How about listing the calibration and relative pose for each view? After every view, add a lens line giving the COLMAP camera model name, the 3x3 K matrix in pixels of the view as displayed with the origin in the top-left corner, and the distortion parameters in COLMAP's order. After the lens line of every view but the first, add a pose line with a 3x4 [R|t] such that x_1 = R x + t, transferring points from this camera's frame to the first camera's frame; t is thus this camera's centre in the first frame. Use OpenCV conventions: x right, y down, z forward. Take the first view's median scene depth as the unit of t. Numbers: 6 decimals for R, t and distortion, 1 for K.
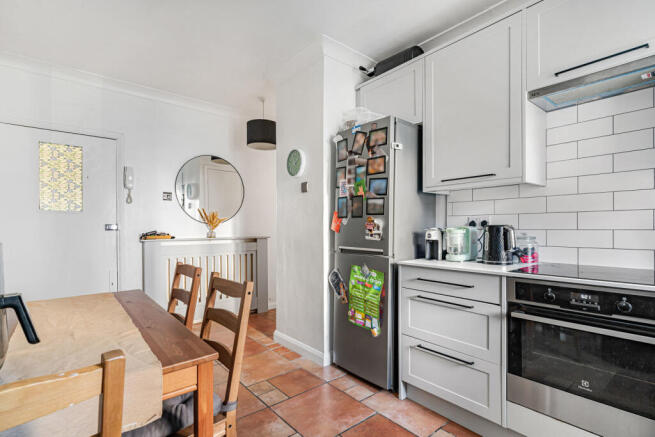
lens RADIAL K [[318.0, 0, 328.0], [0, 318.0, 223.5], [0, 0, 1]] dist [0.001424, 0.000119]
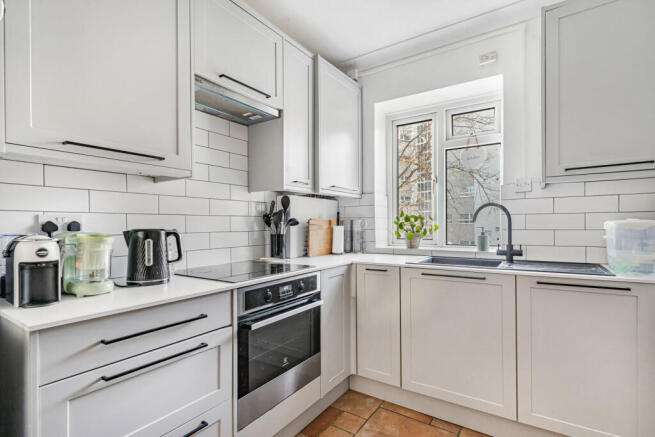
lens RADIAL K [[318.0, 0, 333.7], [0, 318.0, 227.3], [0, 0, 1]] dist [0.001424, 0.000119]
pose [[-0.295481, 0.002442, 0.955345, -0.330480], [-0.001889, 0.999993, -0.003141, 0.003058], [-0.955347, -0.002733, -0.295475, 0.984954]]
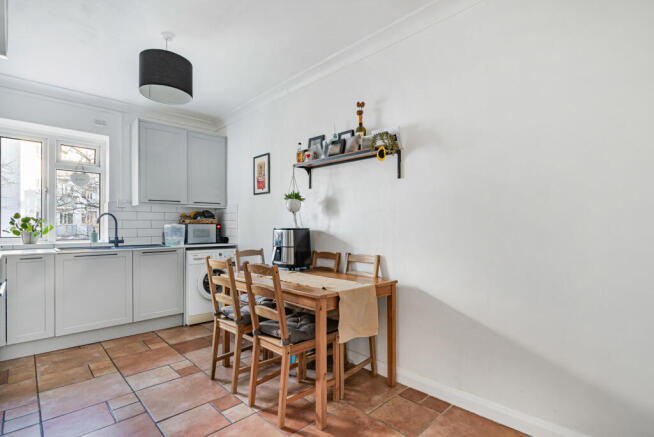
lens RADIAL K [[317.5, 0, 326.5], [0, 317.5, 222.8], [0, 0, 1]] dist [0.001424, 0.000119]
pose [[-0.996936, 0.004352, -0.078105, -0.525242], [0.005817, 0.999811, -0.018531, 0.012432], [0.078010, -0.018929, -0.996773, 1.839974]]
